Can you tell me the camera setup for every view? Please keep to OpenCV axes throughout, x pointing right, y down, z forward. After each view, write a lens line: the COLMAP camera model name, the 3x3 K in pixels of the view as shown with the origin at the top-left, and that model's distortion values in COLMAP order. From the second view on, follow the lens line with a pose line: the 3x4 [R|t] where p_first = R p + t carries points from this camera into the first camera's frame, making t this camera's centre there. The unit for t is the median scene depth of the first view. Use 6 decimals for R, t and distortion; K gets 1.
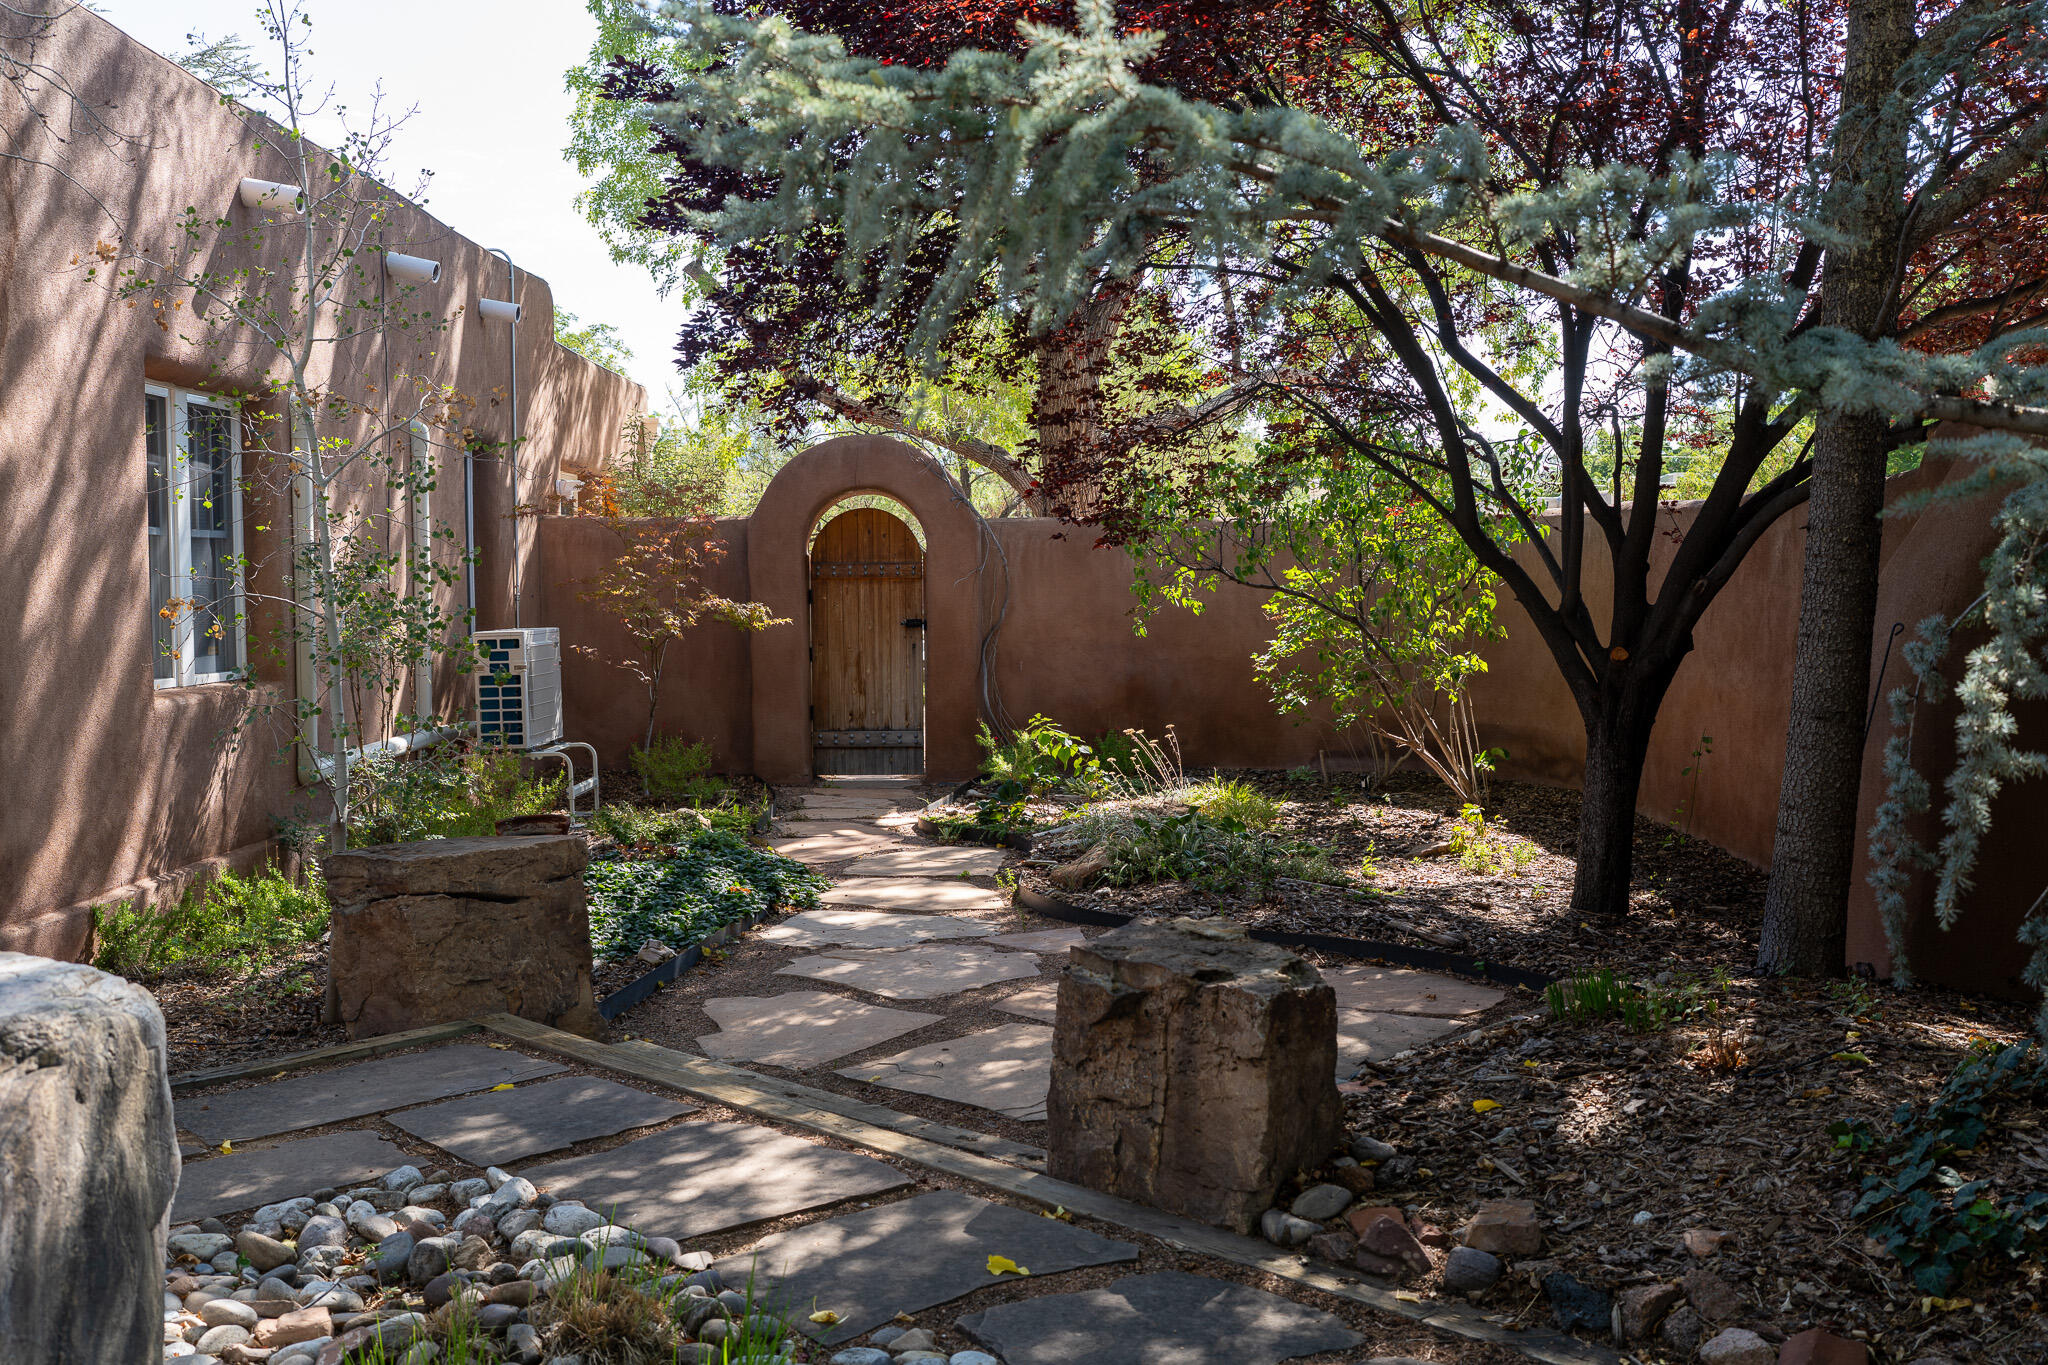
lens RADIAL K [[1964.9, 0, 1024.6], [0, 1964.9, 686.4], [0, 0, 1]] dist [0.009003, 0.000000]
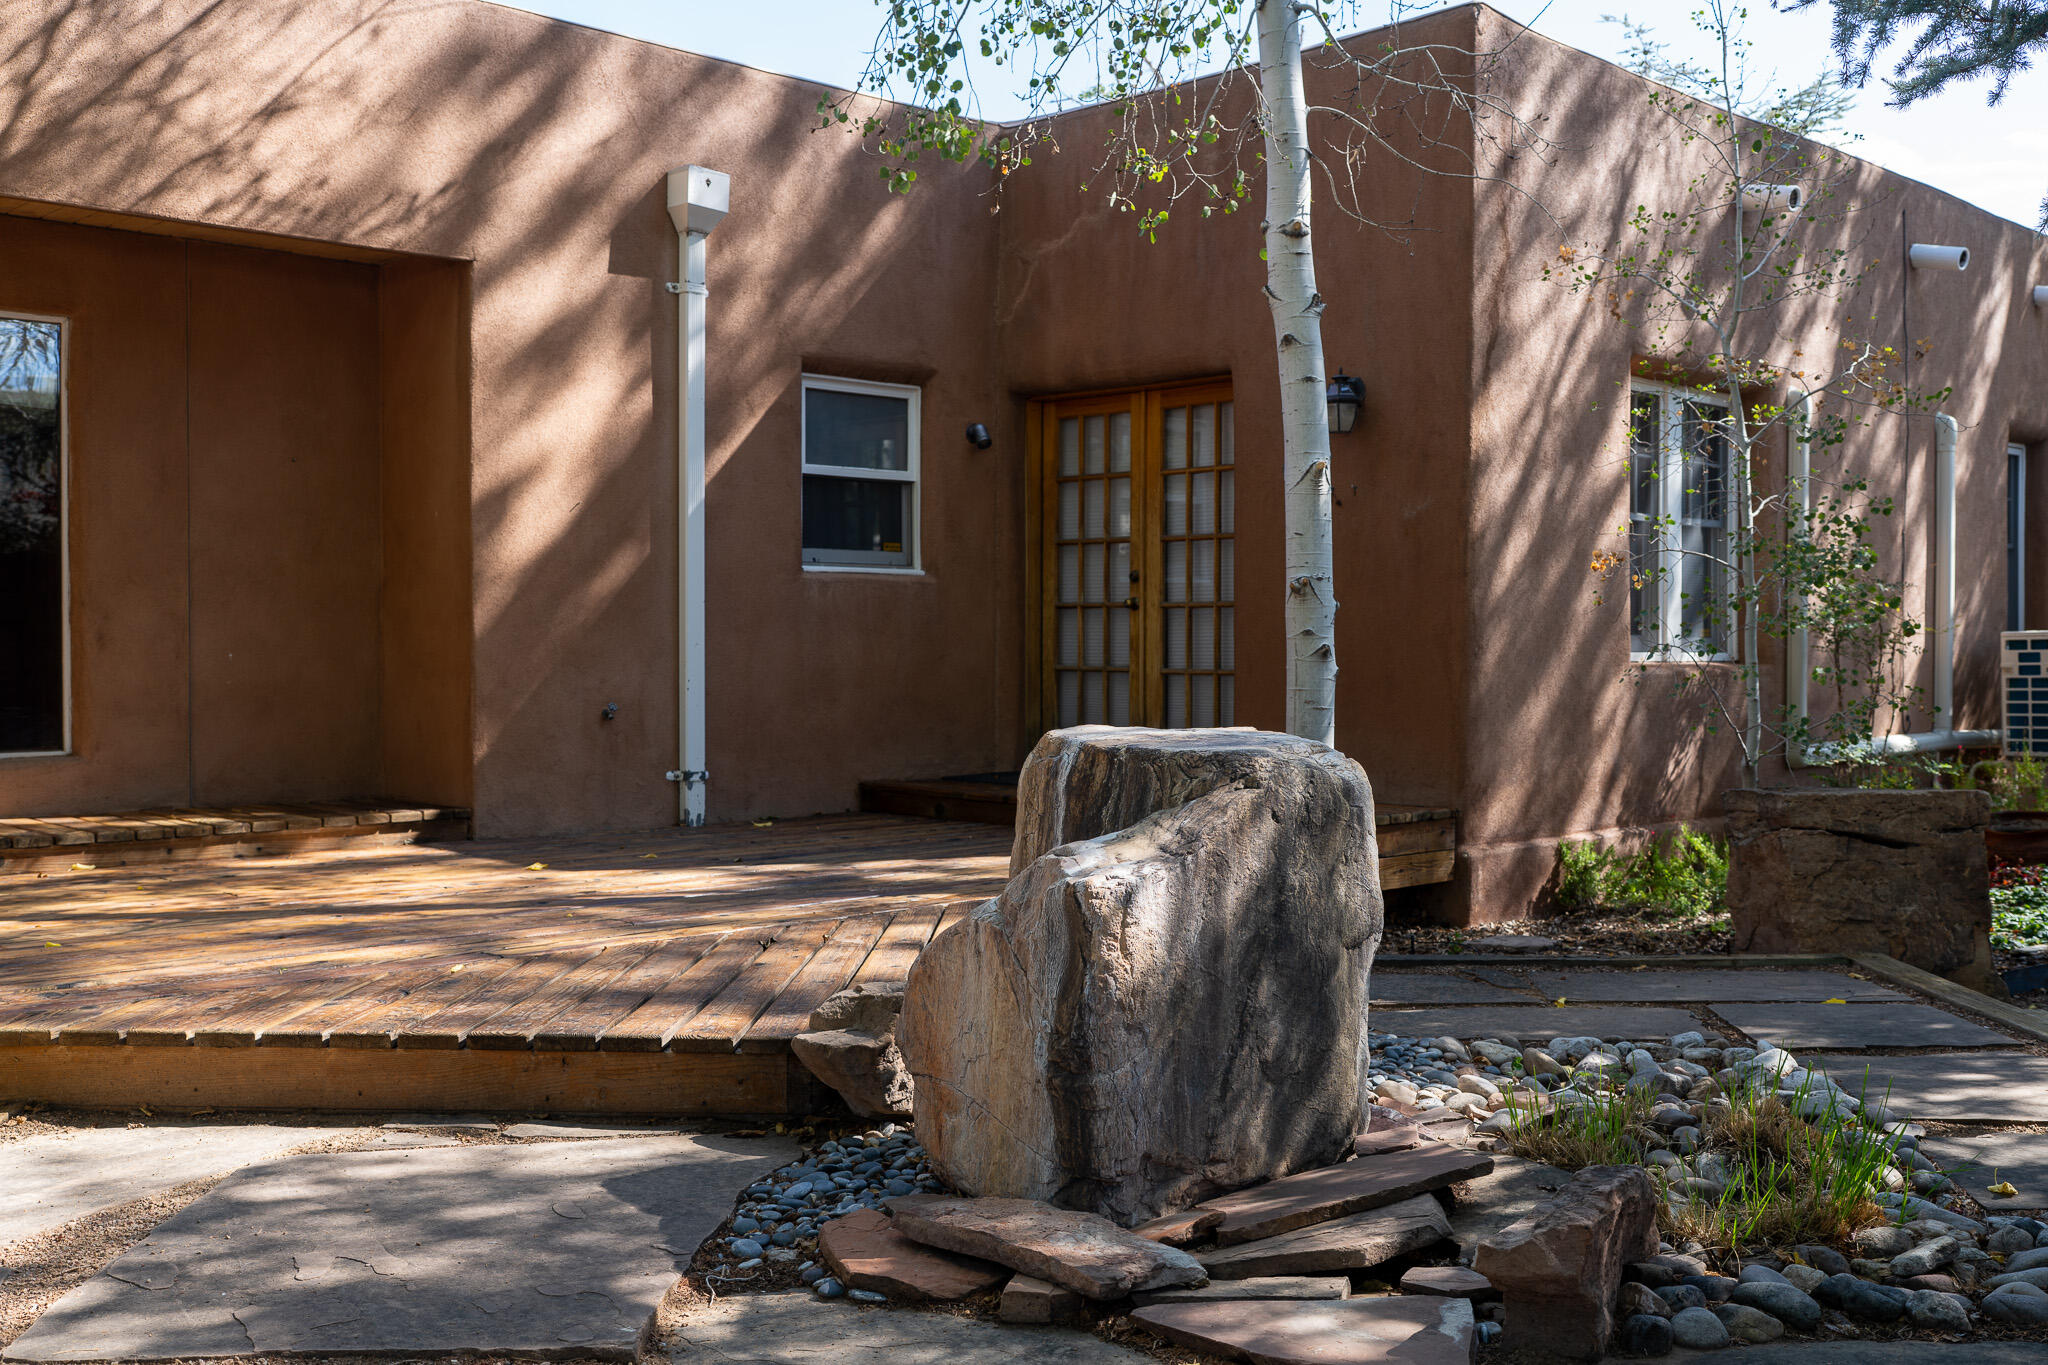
lens RADIAL K [[1964.9, 0, 1017.2], [0, 1964.9, 680.7], [0, 0, 1]] dist [0.009003, 0.000000]
pose [[0.704312, 0.019126, -0.709632, 0.105725], [-0.038812, 0.999179, -0.011590, 0.043979], [0.708828, 0.035705, 0.704477, -0.018169]]
